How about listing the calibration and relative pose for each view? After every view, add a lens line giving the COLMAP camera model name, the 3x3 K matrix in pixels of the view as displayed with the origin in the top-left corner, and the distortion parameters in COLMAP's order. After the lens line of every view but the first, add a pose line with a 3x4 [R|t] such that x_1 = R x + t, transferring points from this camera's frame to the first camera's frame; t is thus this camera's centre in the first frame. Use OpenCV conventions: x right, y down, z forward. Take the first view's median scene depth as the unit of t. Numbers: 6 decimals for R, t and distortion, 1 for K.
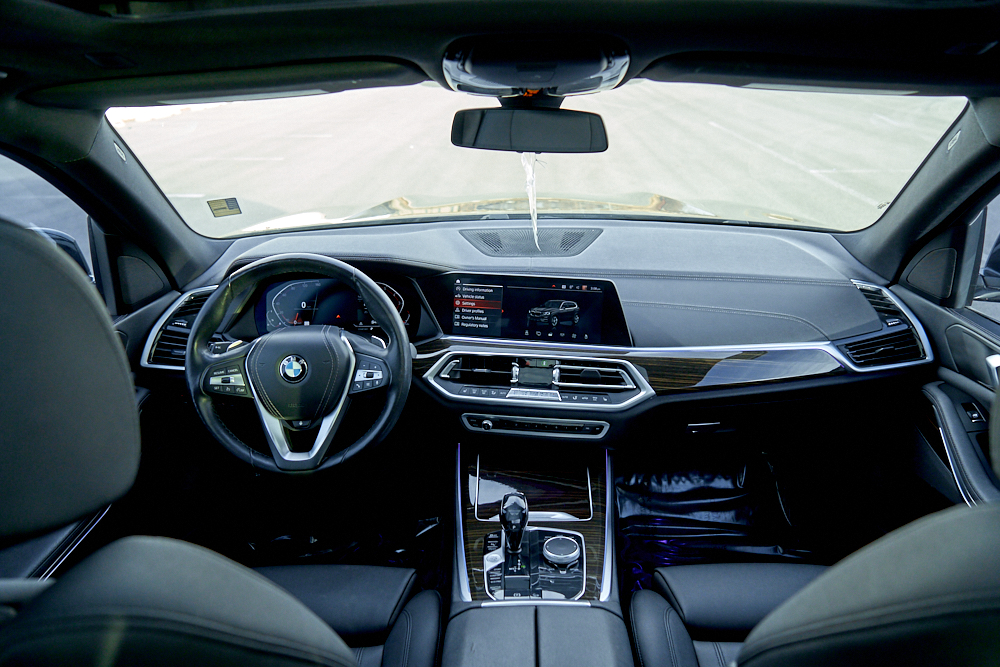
lens RADIAL K [[665.1, 0, 514.0], [0, 665.1, 334.1], [0, 0, 1]] dist [0.002154, -0.003544]
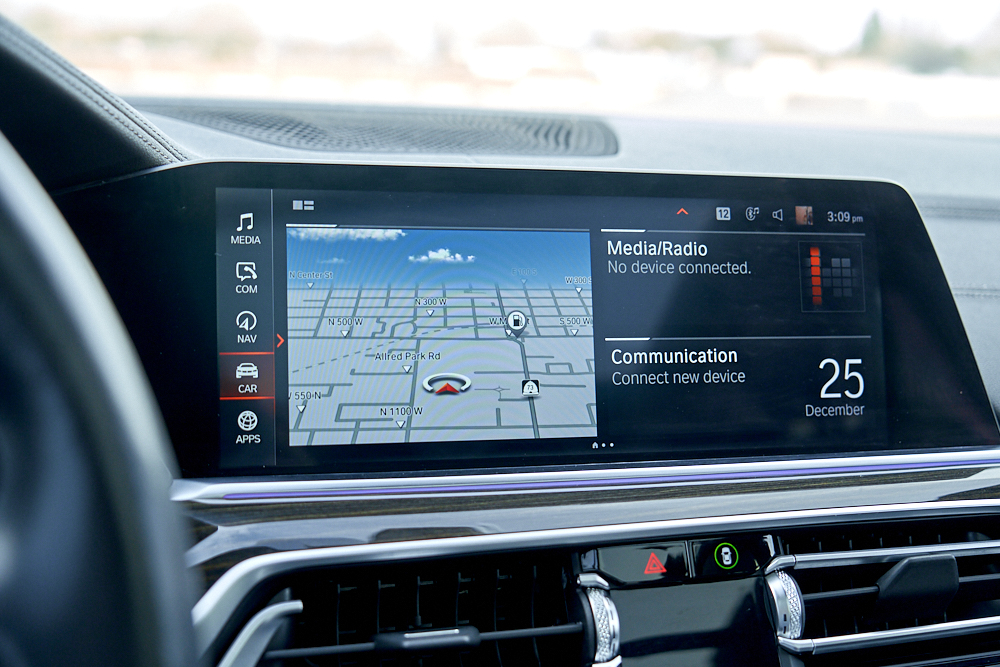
lens RADIAL K [[1159.0, 0, 500.0], [0, 1159.0, 333.5], [0, 0, 1]] dist [0.019015, 0.018981]
pose [[0.905774, -0.039200, 0.421945, -0.170763], [0.118875, 0.979236, -0.164211, 0.027299], [-0.406747, 0.198897, 0.891626, 0.694150]]
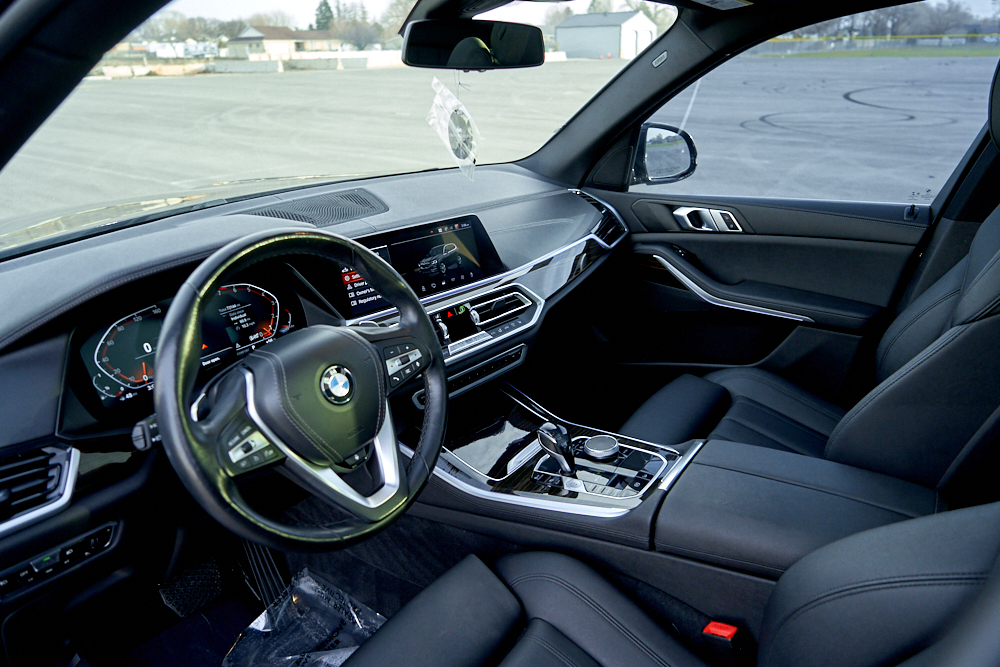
lens RADIAL K [[665.1, 0, 514.0], [0, 665.1, 334.1], [0, 0, 1]] dist [0.002154, -0.003544]
pose [[0.553089, -0.309262, 0.773595, -0.665012], [0.330397, 0.933832, 0.137100, -0.028894], [-0.764808, 0.179765, 0.618671, 0.362232]]
